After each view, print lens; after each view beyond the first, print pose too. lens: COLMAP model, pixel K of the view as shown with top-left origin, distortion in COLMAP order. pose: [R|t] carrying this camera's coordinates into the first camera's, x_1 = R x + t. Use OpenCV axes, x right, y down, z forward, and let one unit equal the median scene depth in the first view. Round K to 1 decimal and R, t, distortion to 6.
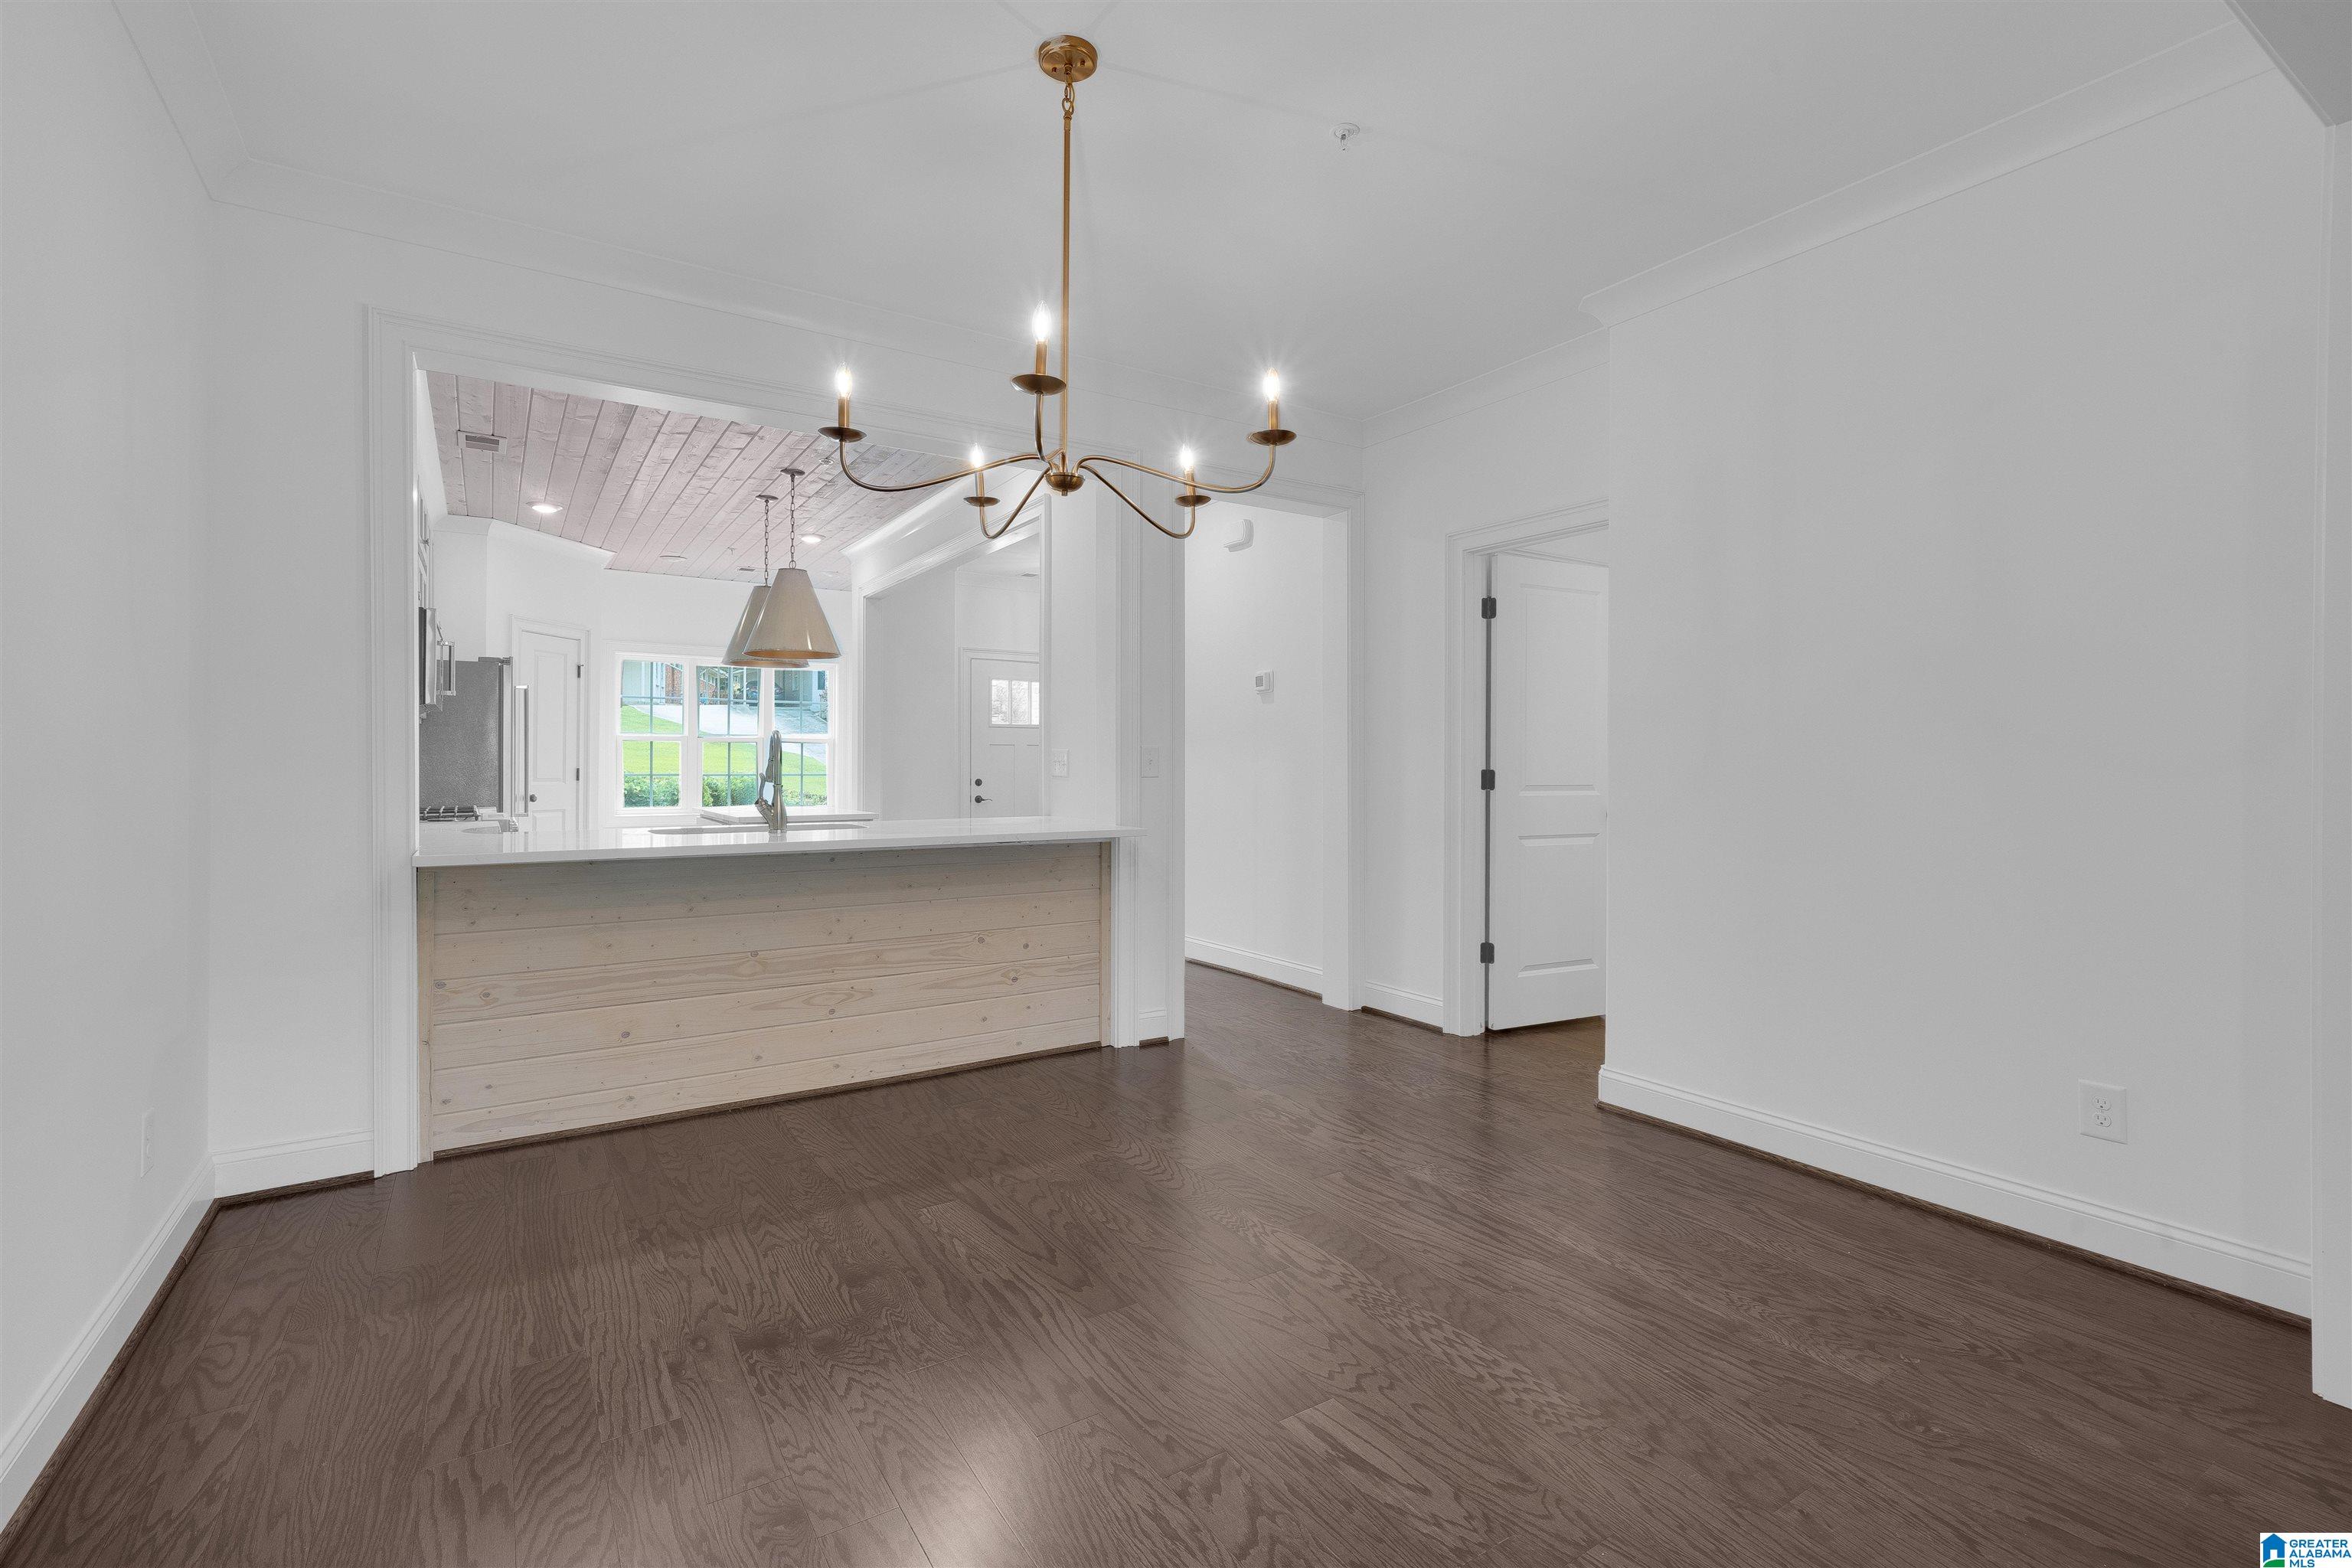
lens RADIAL K [[1109.1, 0, 1167.8], [0, 1109.1, 772.7], [0, 0, 1]] dist [0.046670, 0.000310]
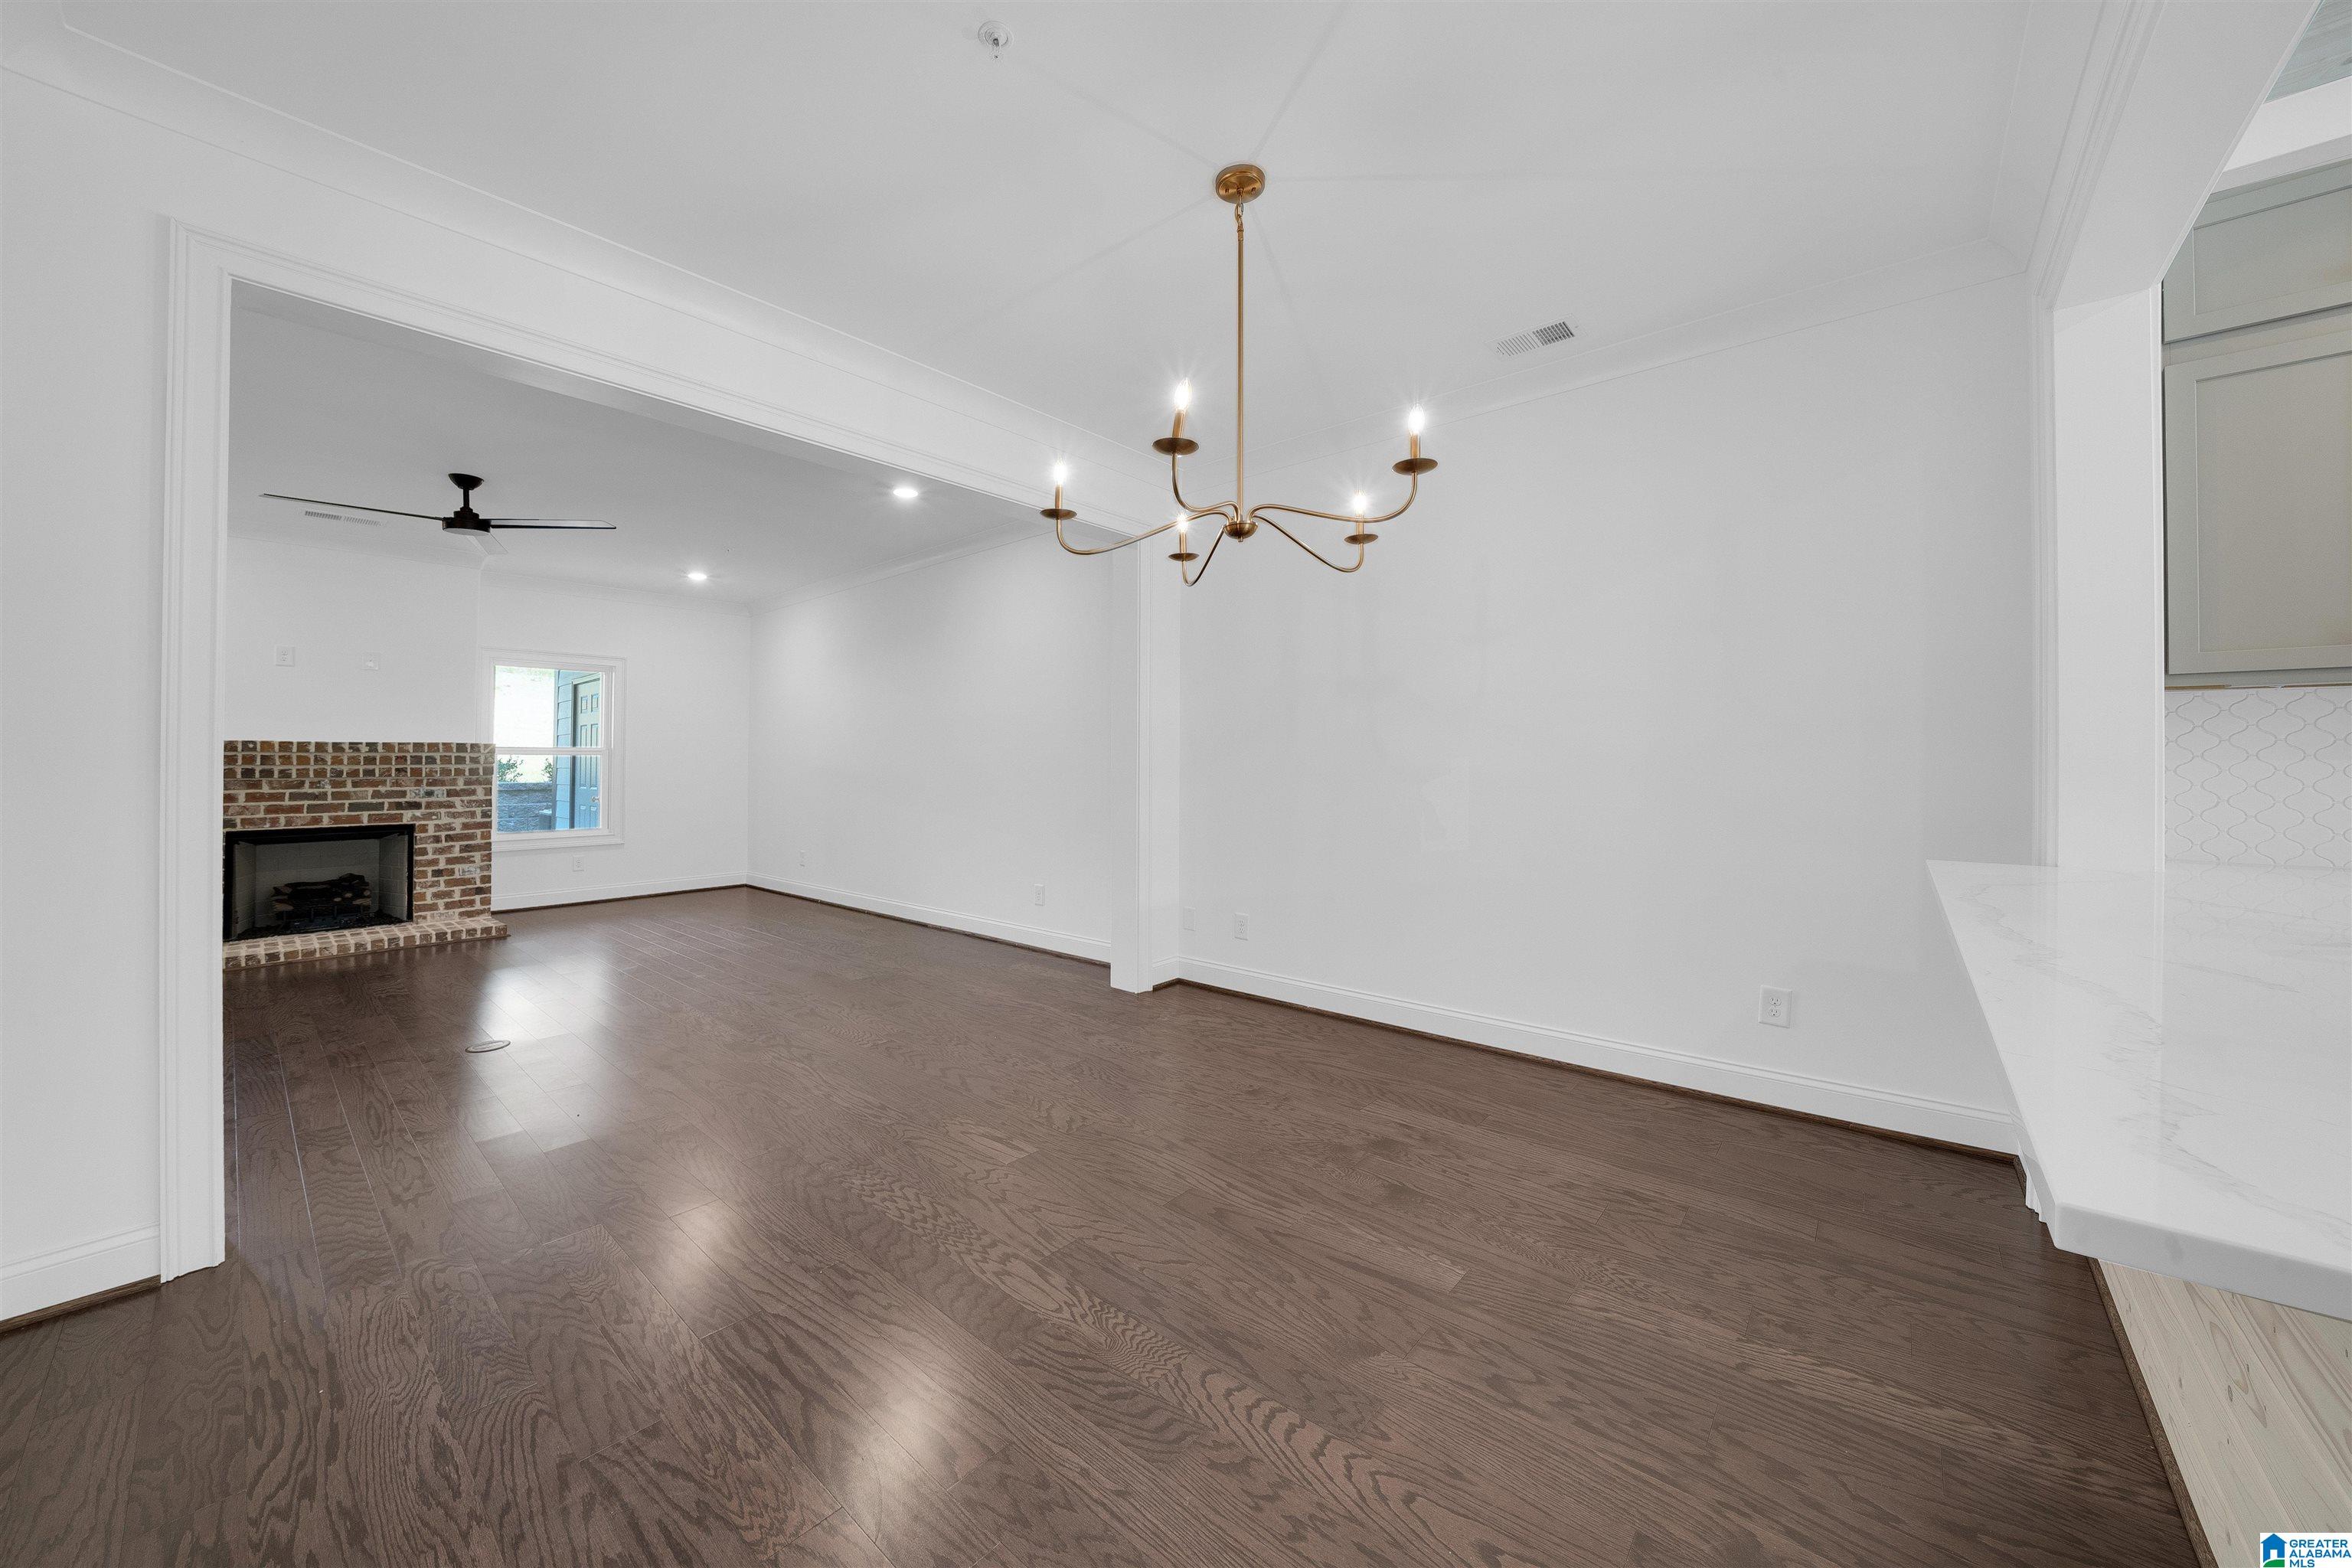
lens RADIAL K [[851.8, 0, 1180.9], [0, 851.8, 753.4], [0, 0, 1]] dist [-0.001319, -0.000080]
pose [[-0.954488, -0.004275, -0.298218, 0.223072], [-0.003406, 0.999988, -0.003435, -0.015276], [0.298229, -0.002263, -0.954492, 1.818908]]
